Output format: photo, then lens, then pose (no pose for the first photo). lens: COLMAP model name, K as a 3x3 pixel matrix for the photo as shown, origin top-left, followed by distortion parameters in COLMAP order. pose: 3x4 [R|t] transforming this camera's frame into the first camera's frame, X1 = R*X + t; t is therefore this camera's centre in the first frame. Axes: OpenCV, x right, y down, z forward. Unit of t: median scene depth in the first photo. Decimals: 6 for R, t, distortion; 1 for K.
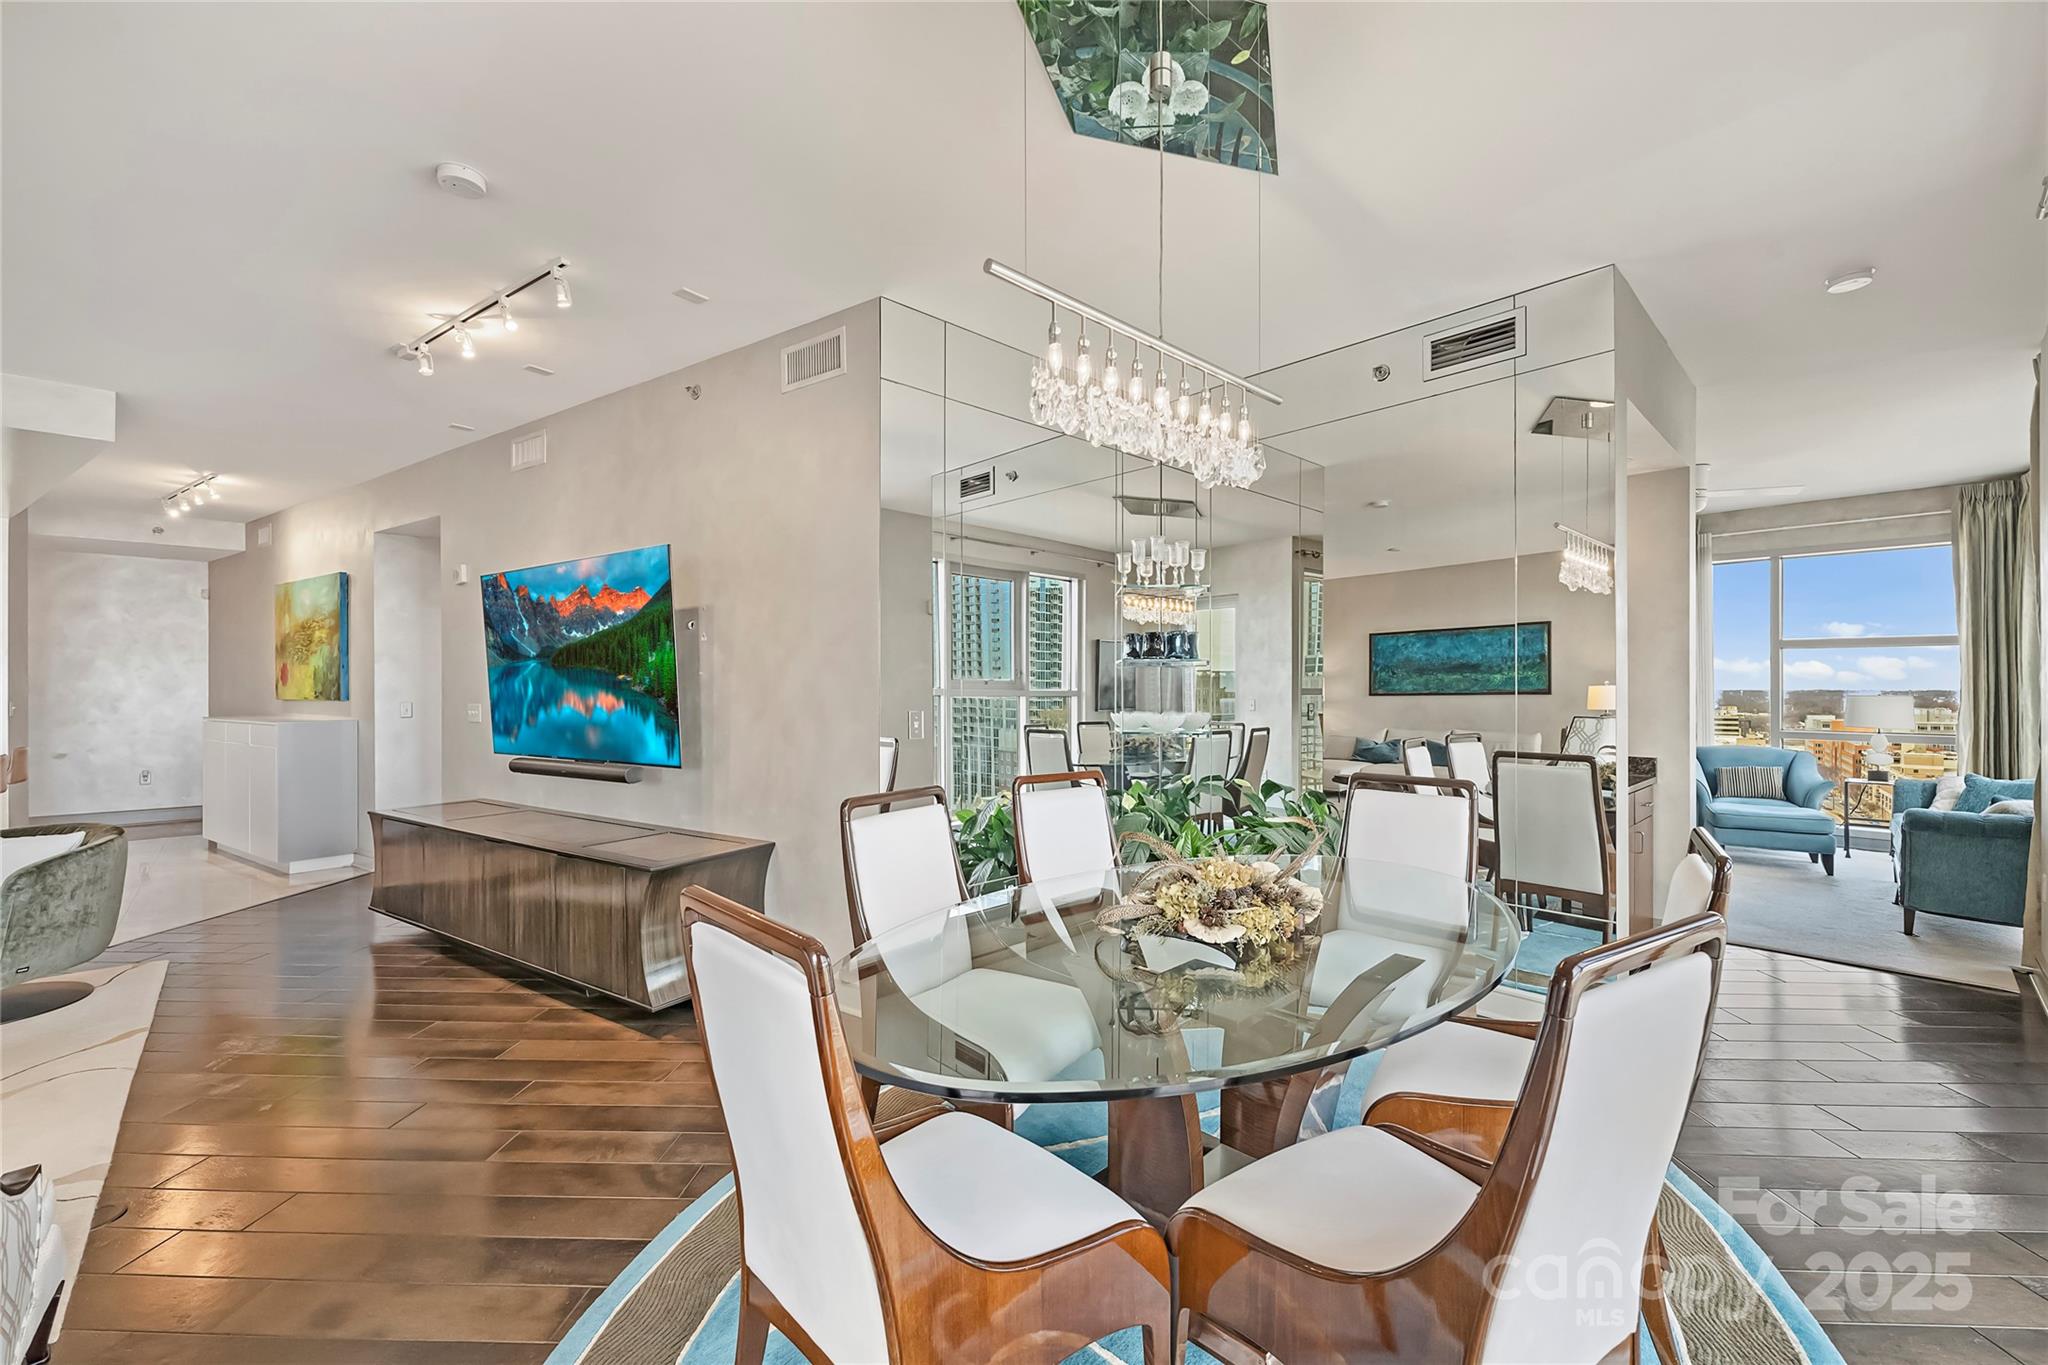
lens RADIAL K [[818.4, 0, 1024.2], [0, 818.4, 687.8], [0, 0, 1]] dist [0.000288, -0.000042]
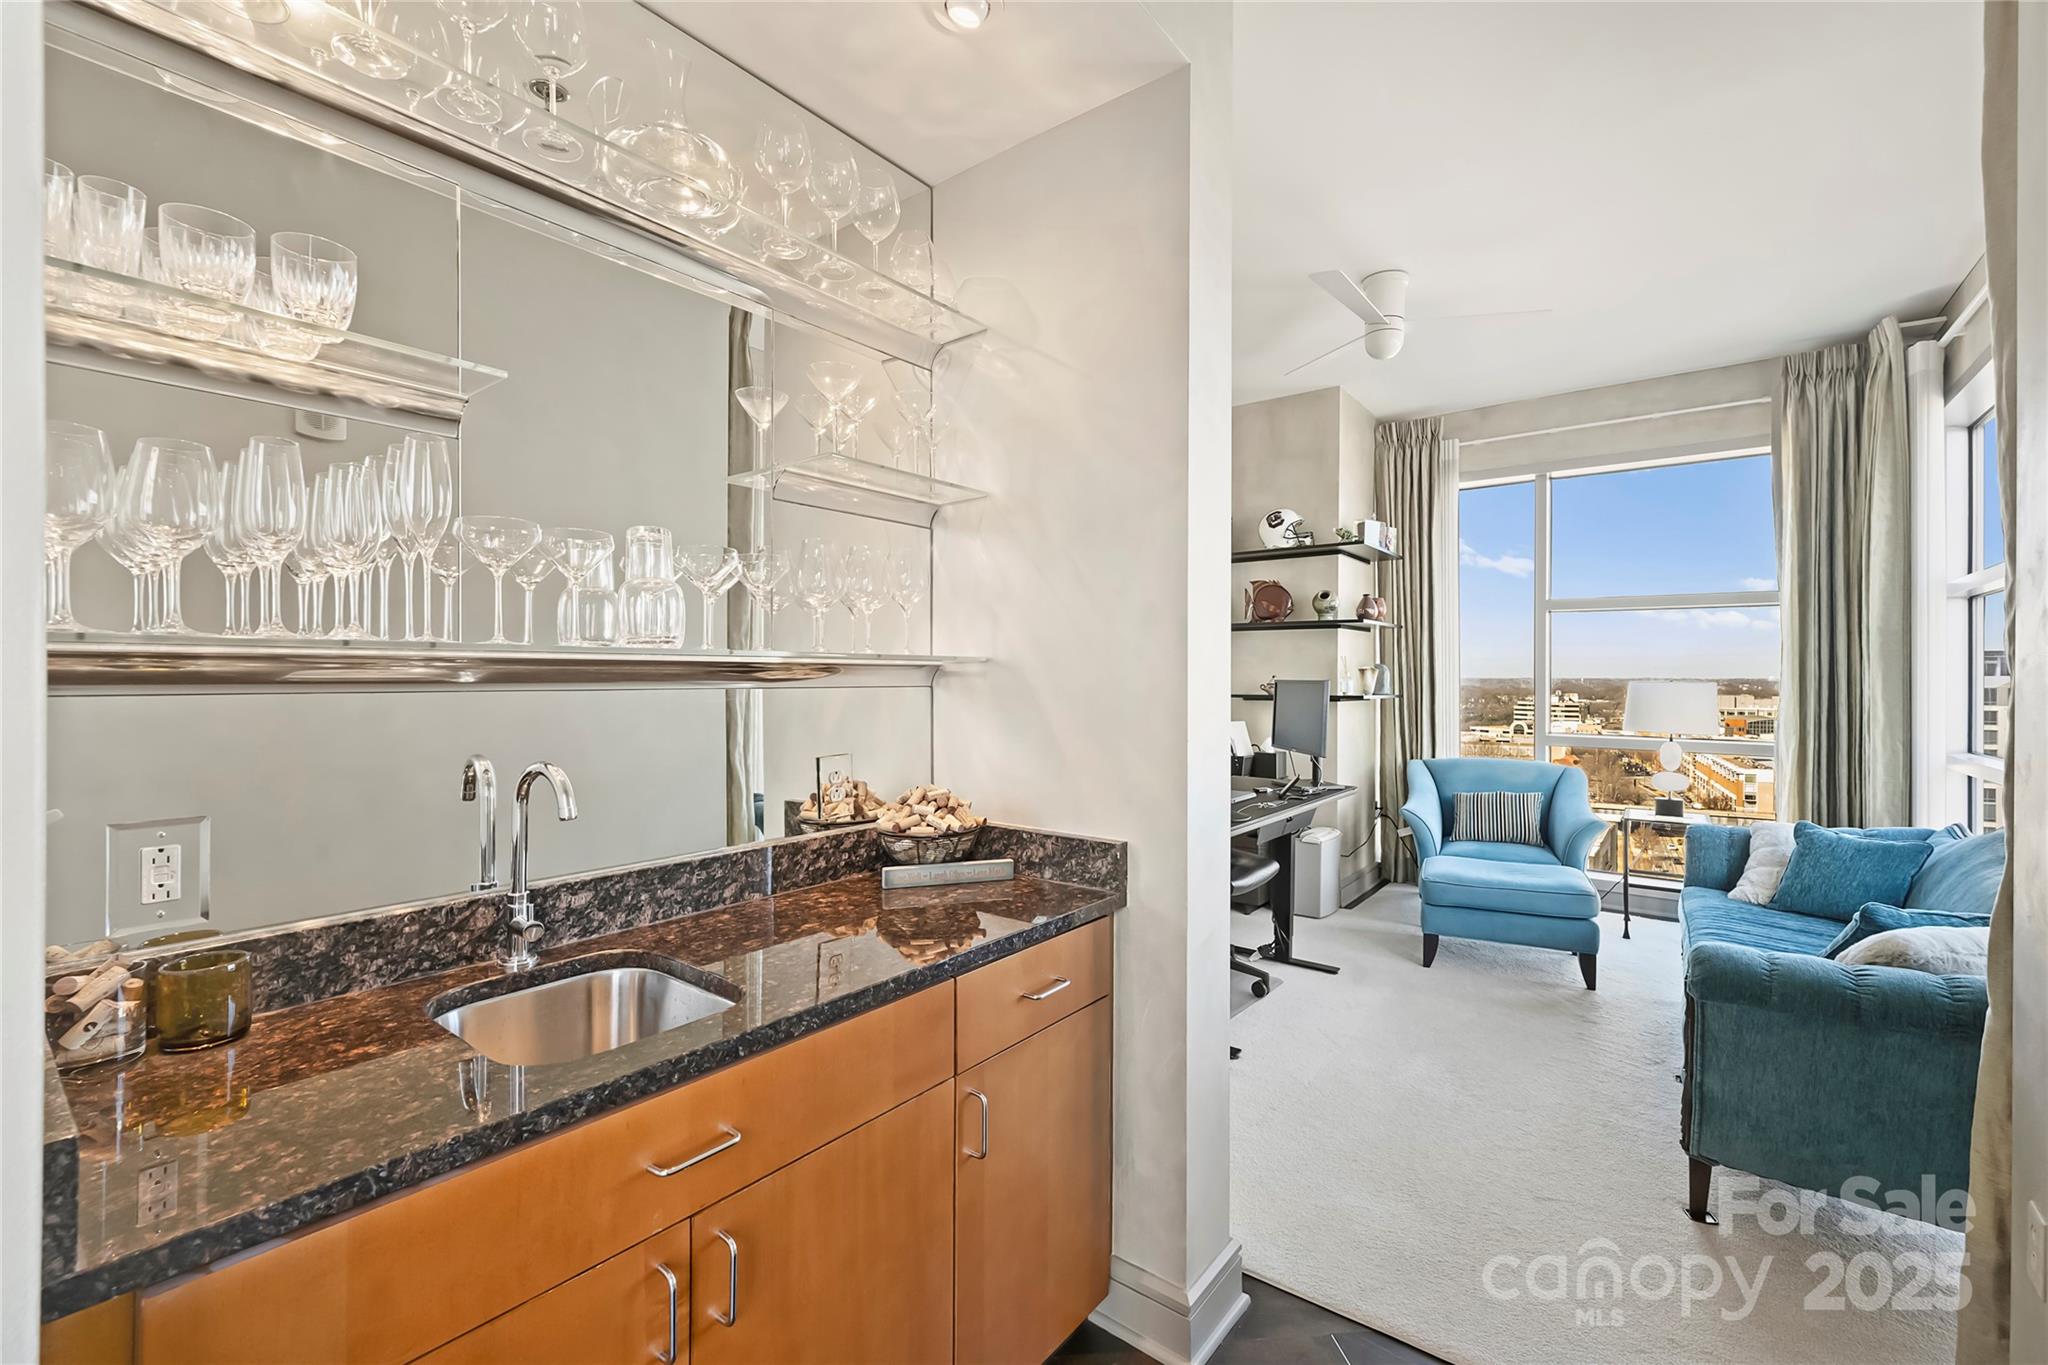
lens RADIAL K [[872.1, 0, 1023.7], [0, 872.1, 674.0], [0, 0, 1]] dist [0.001420, -0.000346]
pose [[0.988655, 0.005434, 0.150108, 0.435837], [-0.005818, 0.999981, 0.002125, 0.004378], [-0.150094, -0.002974, 0.988667, 0.396686]]
